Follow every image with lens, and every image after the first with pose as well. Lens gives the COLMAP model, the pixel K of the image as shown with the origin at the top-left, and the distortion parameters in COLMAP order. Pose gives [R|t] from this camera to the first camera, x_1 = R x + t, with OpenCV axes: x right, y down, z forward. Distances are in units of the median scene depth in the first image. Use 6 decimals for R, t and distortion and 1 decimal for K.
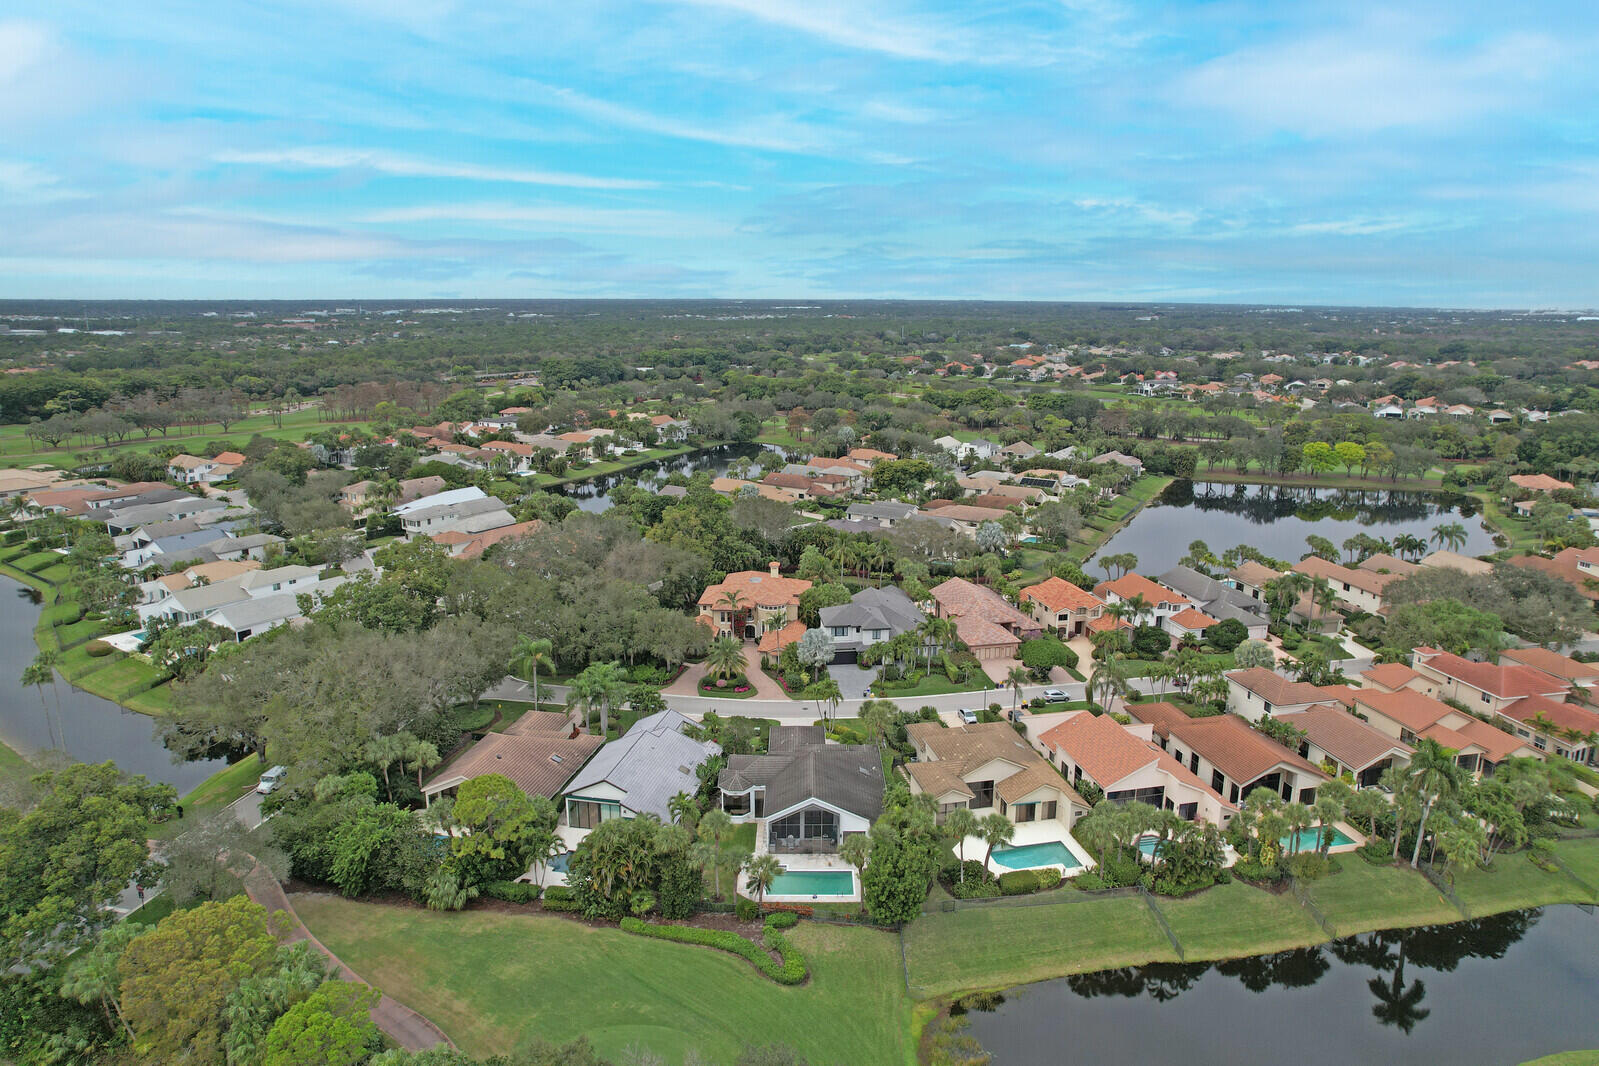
lens RADIAL K [[1021.6, 0, 812.0], [0, 1021.6, 532.5], [0, 0, 1]] dist [-0.076718, 0.071422]
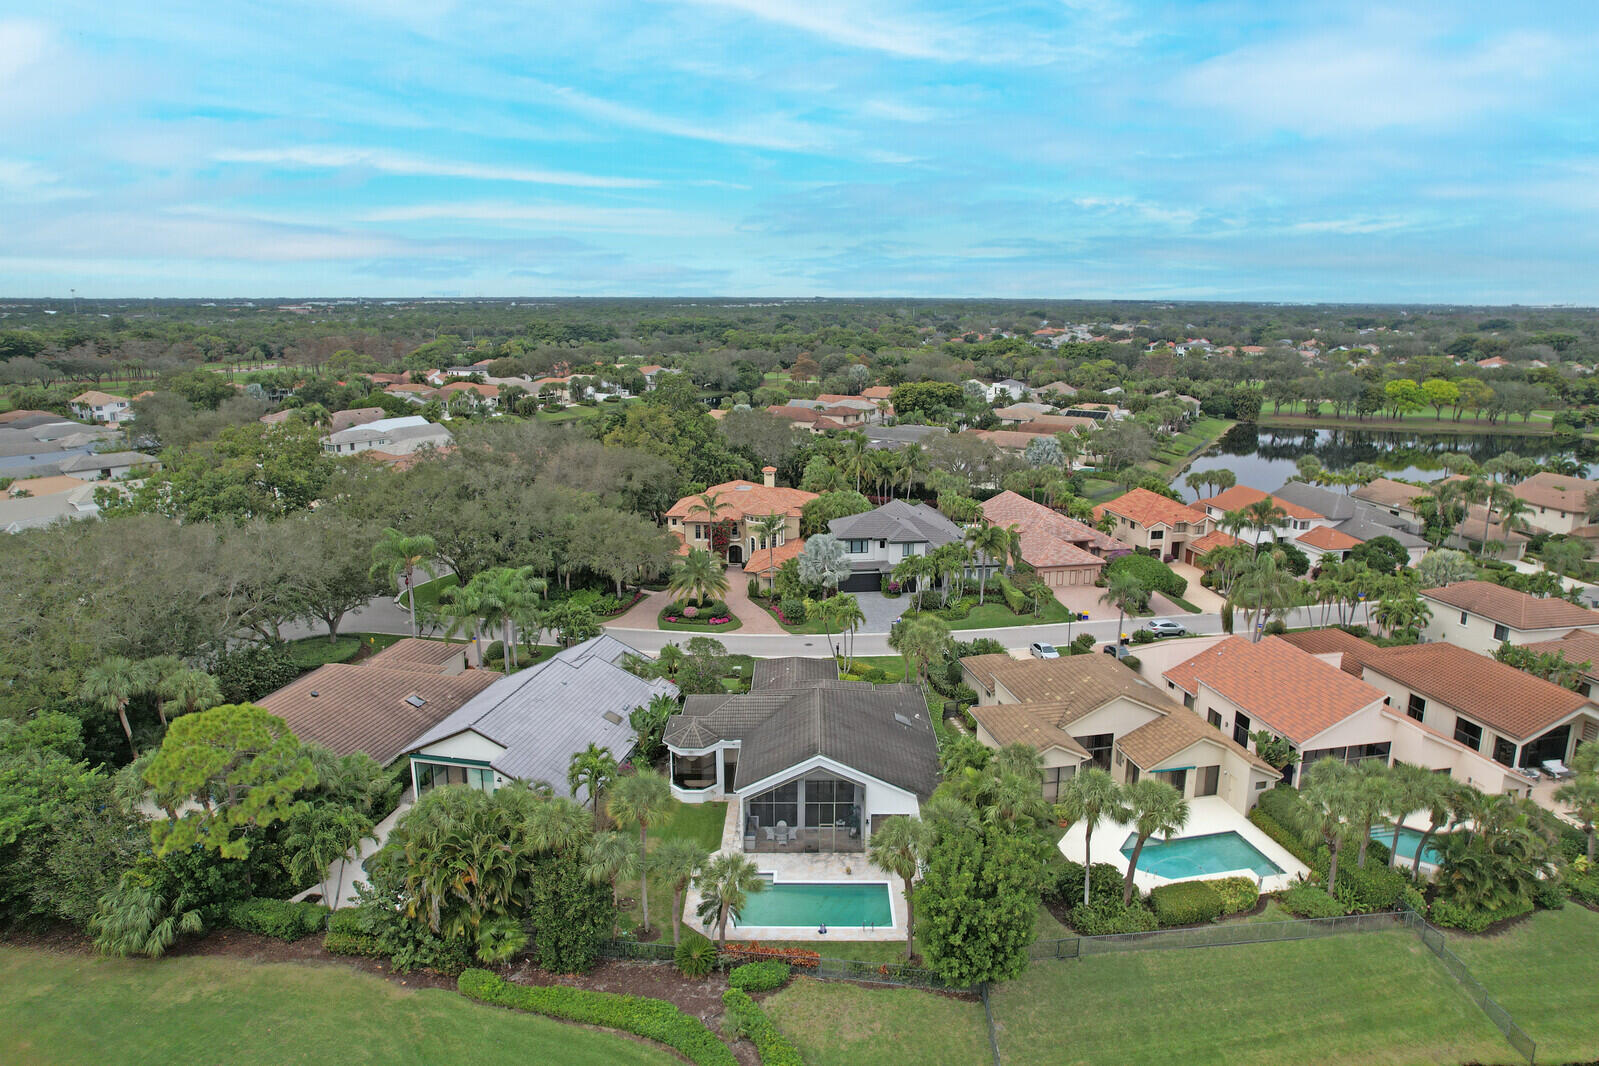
lens RADIAL K [[1021.6, 0, 812.9], [0, 1021.6, 537.2], [0, 0, 1]] dist [-0.076718, 0.071422]
pose [[0.999978, -0.000008, -0.006676, 0.000713], [0.000038, 0.999990, 0.004436, 0.087235], [0.006675, -0.004436, 0.999968, 0.274196]]
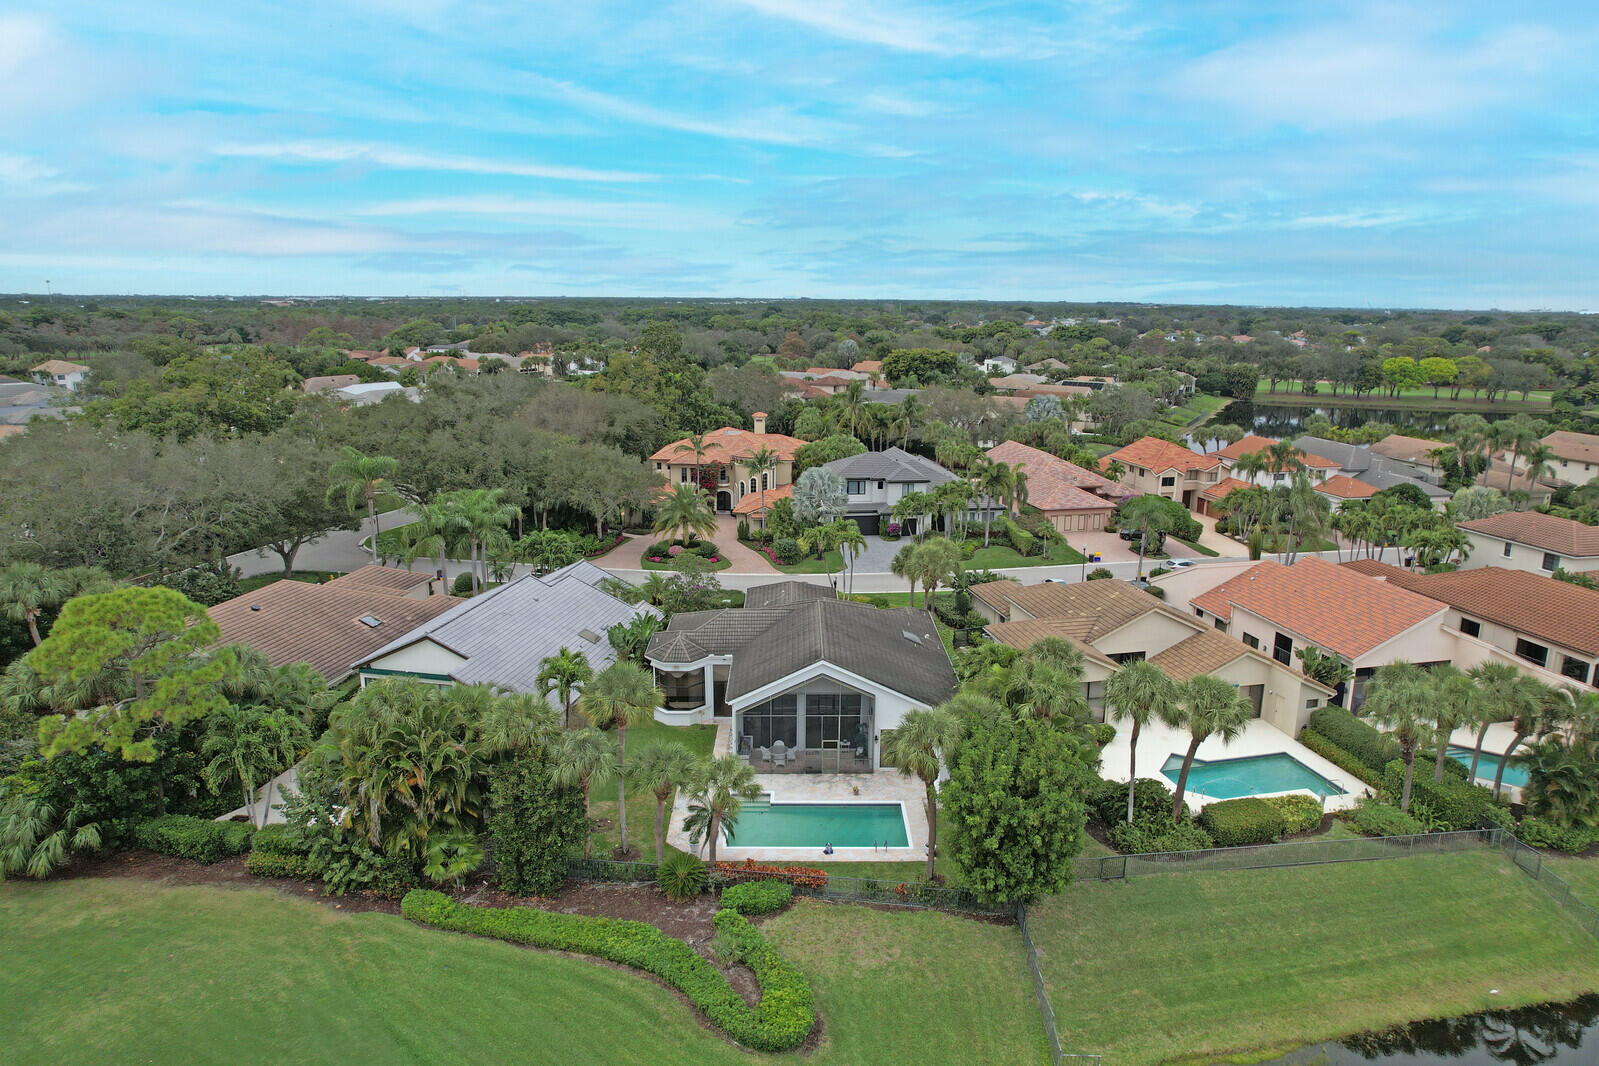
lens RADIAL K [[1021.6, 0, 813.1], [0, 1021.6, 531.6], [0, 0, 1]] dist [-0.076718, 0.071422]
pose [[0.999963, 0.002473, 0.008248, -0.005376], [-0.002452, 0.999994, -0.002596, 0.128394], [-0.008255, 0.002575, 0.999963, 0.318033]]
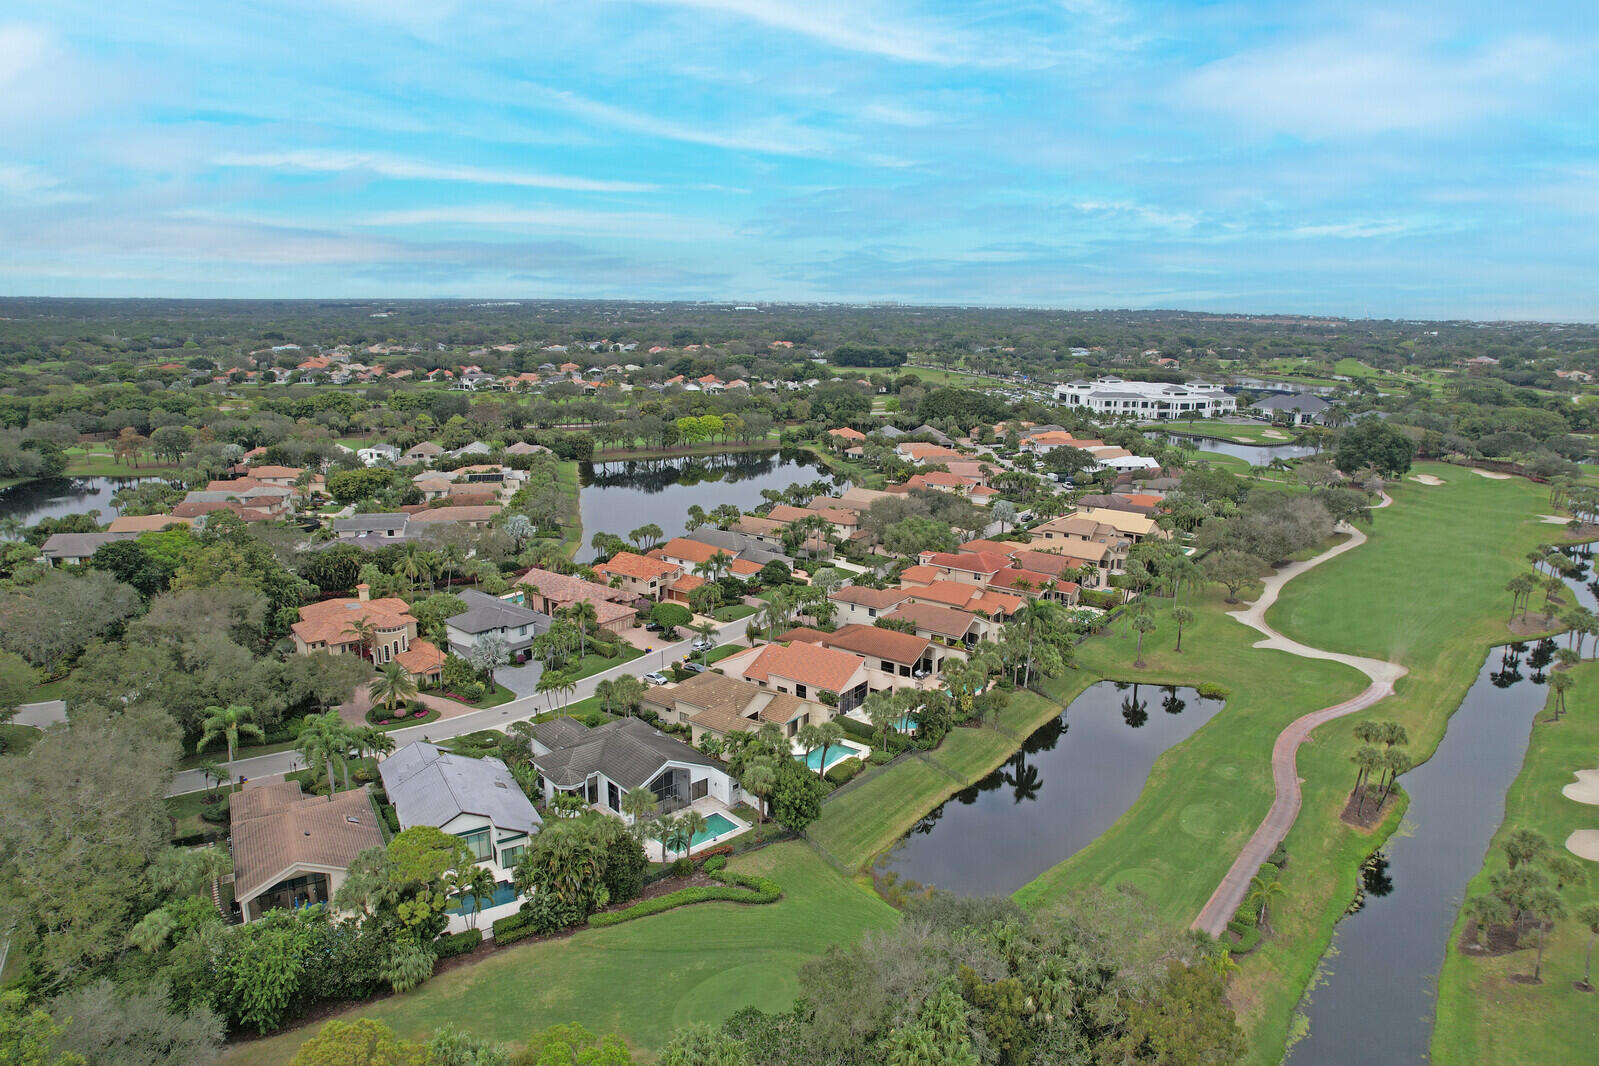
lens RADIAL K [[1021.6, 0, 814.2], [0, 1021.6, 541.4], [0, 0, 1]] dist [-0.076718, 0.071422]
pose [[0.745082, -0.153903, 0.648973, -0.356548], [0.145595, 0.987078, 0.066928, -0.011956], [-0.650888, 0.044620, 0.757862, 0.045862]]
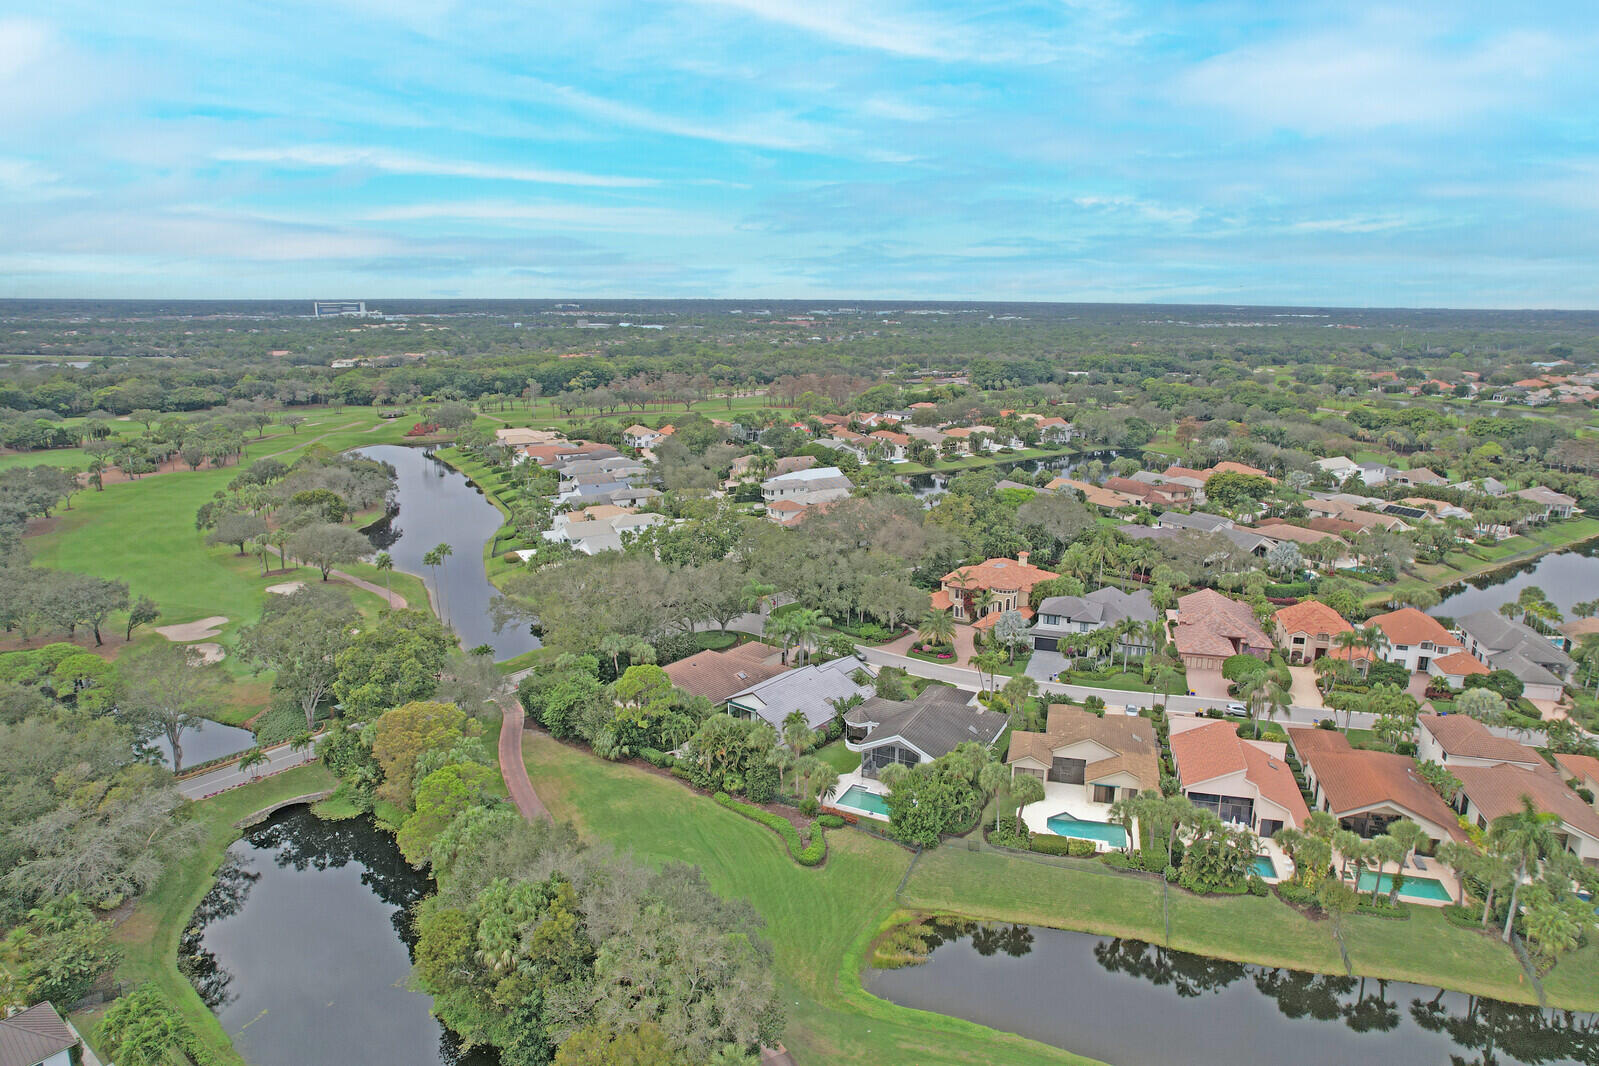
lens RADIAL K [[1021.6, 0, 811.0], [0, 1021.6, 530.2], [0, 0, 1]] dist [-0.076718, 0.071422]
pose [[0.891525, 0.102001, -0.441338, 0.260664], [-0.104548, 0.994346, 0.018618, 0.011209], [0.440741, 0.029543, 0.897148, -0.059741]]
